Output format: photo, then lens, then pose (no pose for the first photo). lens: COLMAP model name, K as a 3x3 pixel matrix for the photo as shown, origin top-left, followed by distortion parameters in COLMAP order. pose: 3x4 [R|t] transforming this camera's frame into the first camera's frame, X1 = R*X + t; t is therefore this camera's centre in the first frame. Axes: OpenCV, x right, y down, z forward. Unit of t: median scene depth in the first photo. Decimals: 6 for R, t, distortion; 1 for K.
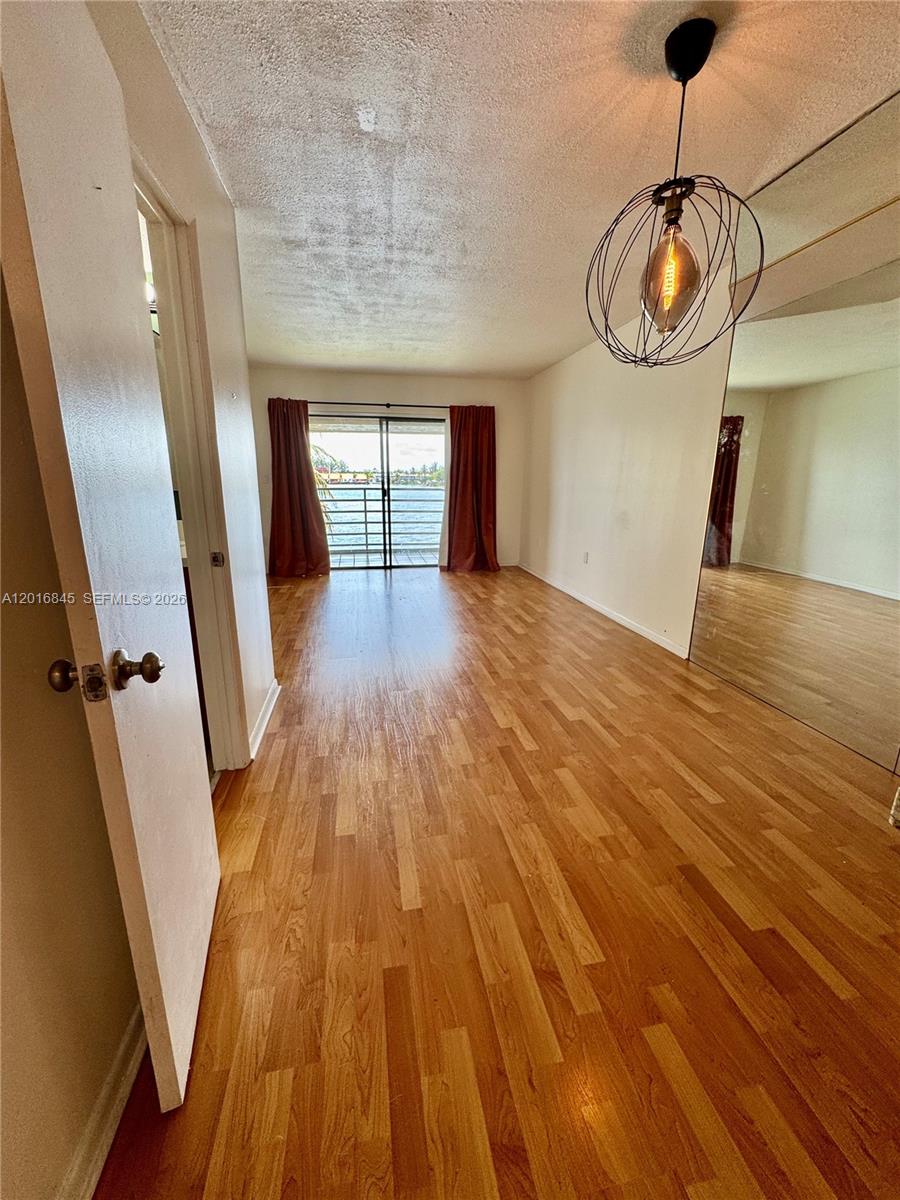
lens RADIAL K [[476.6, 0, 456.7], [0, 476.6, 603.7], [0, 0, 1]] dist [-0.003660, 0.000184]
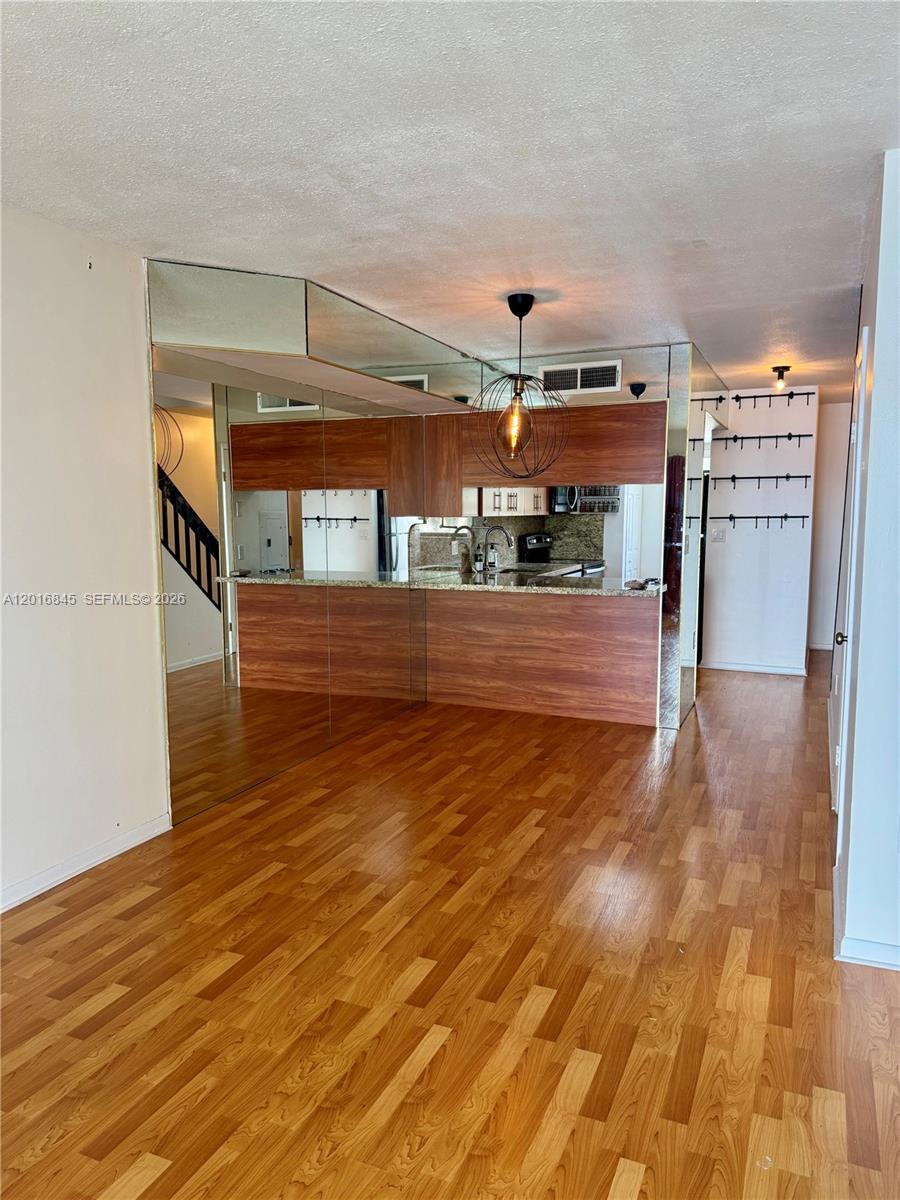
lens RADIAL K [[840.9, 0, 447.5], [0, 840.9, 598.2], [0, 0, 1]] dist [-0.003836, 0.001128]
pose [[-0.822350, -0.057066, 0.566112, -0.626703], [0.147379, 0.939638, 0.308805, -0.658412], [-0.549563, 0.337378, -0.764301, 2.194147]]
